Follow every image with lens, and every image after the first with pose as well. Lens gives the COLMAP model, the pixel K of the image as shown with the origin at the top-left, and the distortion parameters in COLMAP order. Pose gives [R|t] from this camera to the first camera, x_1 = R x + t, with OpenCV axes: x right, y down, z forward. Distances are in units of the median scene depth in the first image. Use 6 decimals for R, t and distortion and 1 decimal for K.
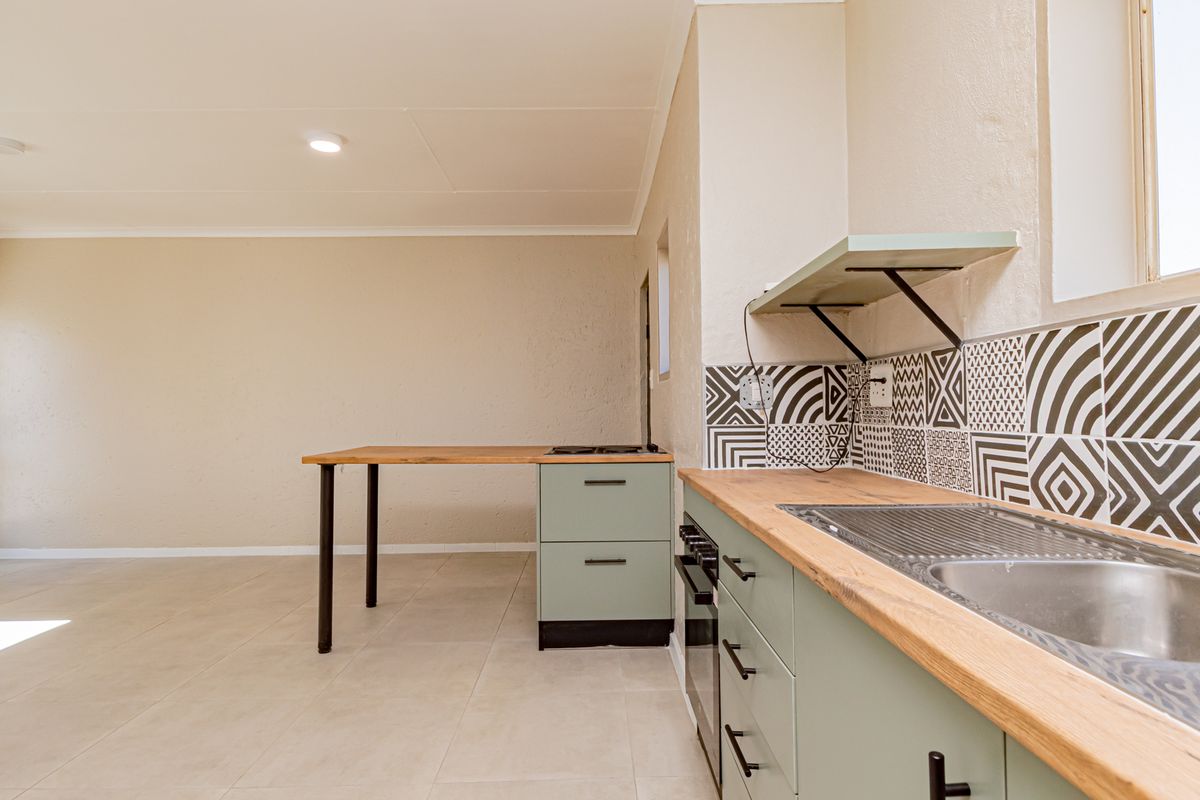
lens RADIAL K [[655.7, 0, 600.0], [0, 655.7, 400.0], [0, 0, 1]] dist [0.003057, -0.001271]
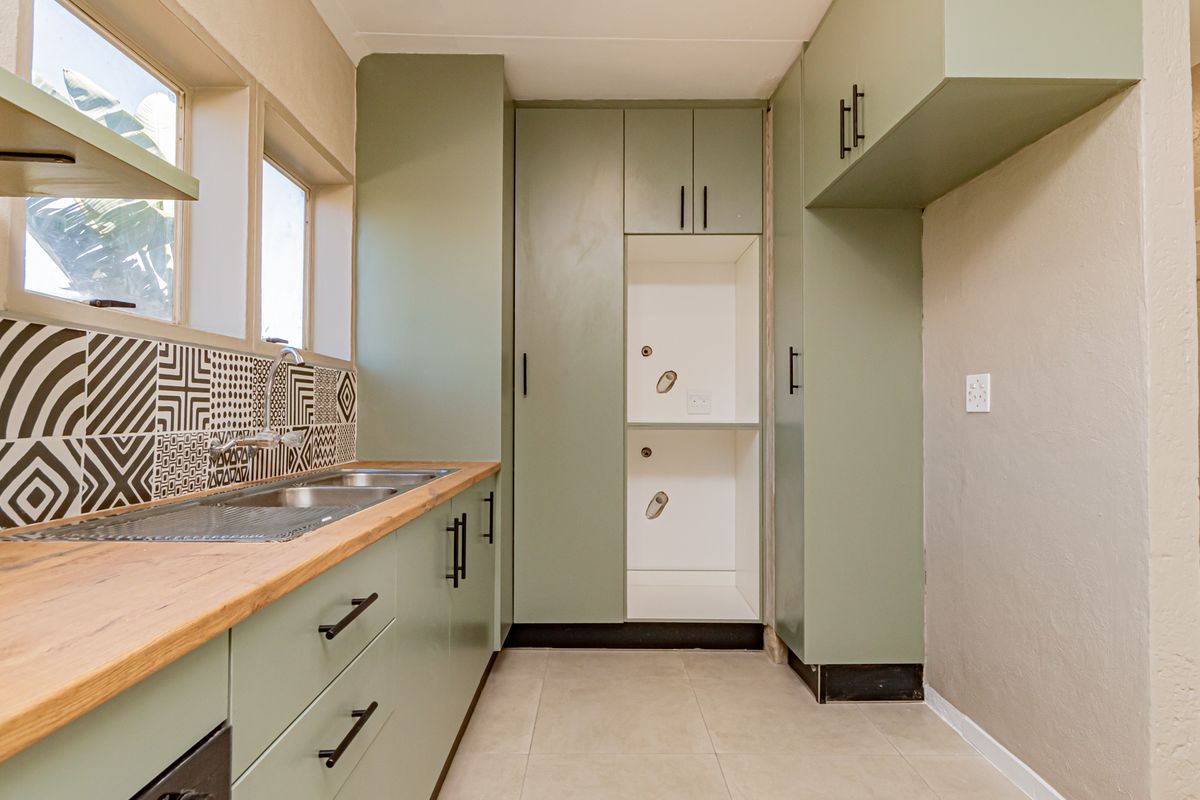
lens RADIAL K [[655.7, 0, 600.0], [0, 655.7, 400.0], [0, 0, 1]] dist [0.003057, -0.001271]
pose [[-0.999818, 0.003936, 0.018672, -0.120221], [0.003349, 0.999501, -0.031411, 0.033517], [-0.018786, -0.031343, -0.999332, 2.080454]]
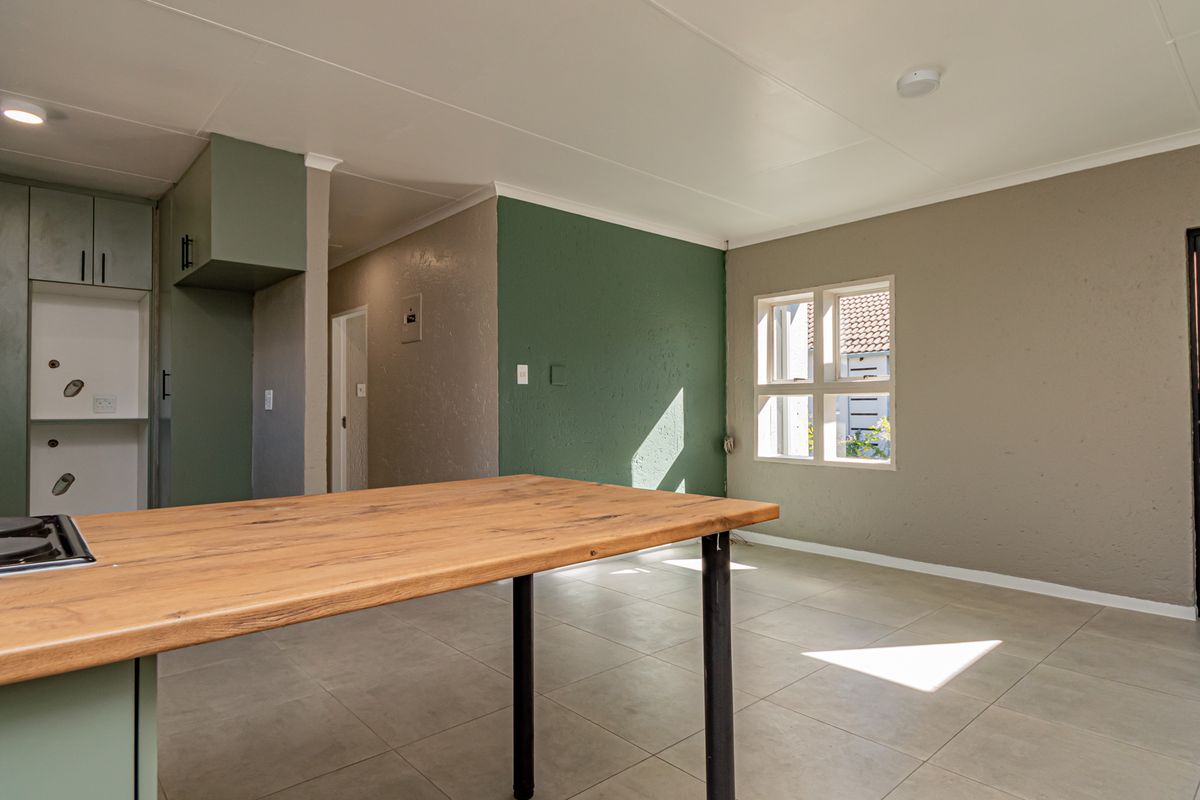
lens RADIAL K [[655.7, 0, 600.0], [0, 655.7, 400.0], [0, 0, 1]] dist [0.003057, -0.001271]
pose [[-0.759098, -0.000023, -0.650977, -0.205571], [0.018528, 0.999594, -0.021640, 0.069399], [0.650713, -0.028488, -0.758789, 4.120010]]
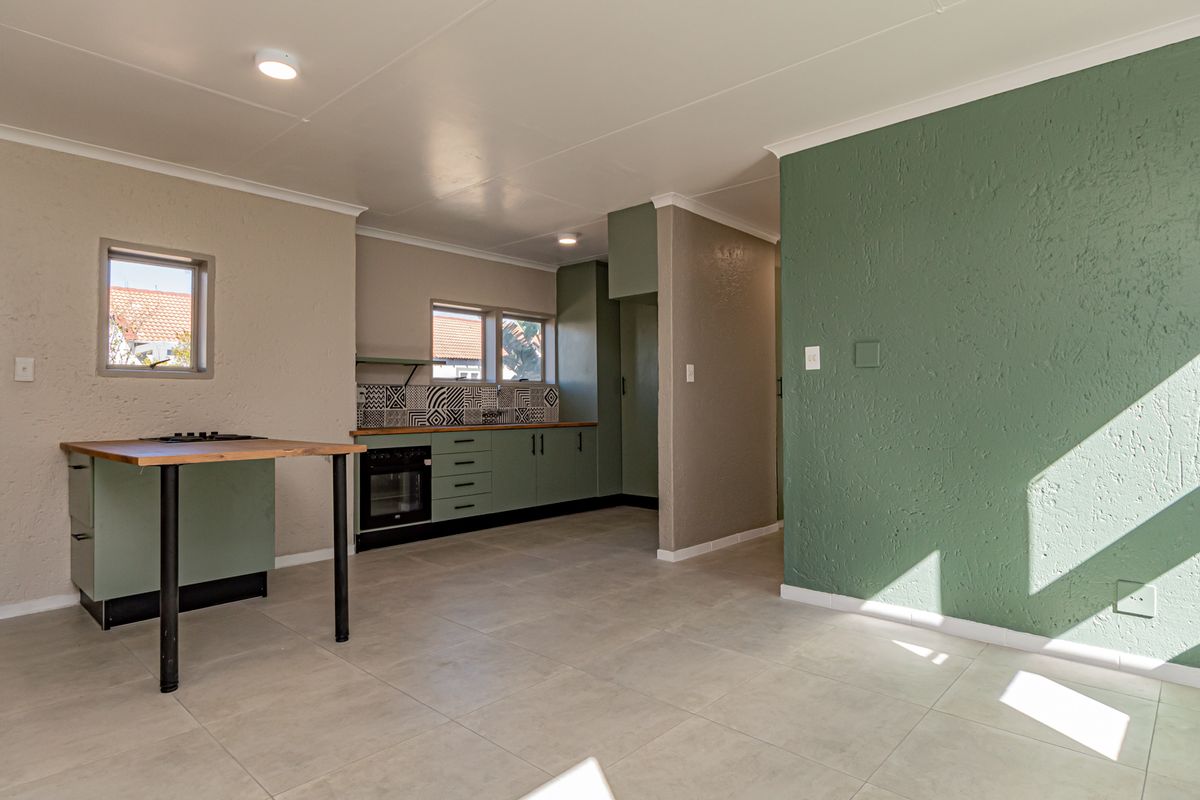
lens RADIAL K [[655.7, 0, 600.0], [0, 655.7, 400.0], [0, 0, 1]] dist [0.003057, -0.001271]
pose [[-0.716281, 0.014791, 0.697655, -3.813082], [0.002073, 0.999816, -0.019069, 0.091491], [-0.697809, -0.012212, -0.716180, 3.915140]]
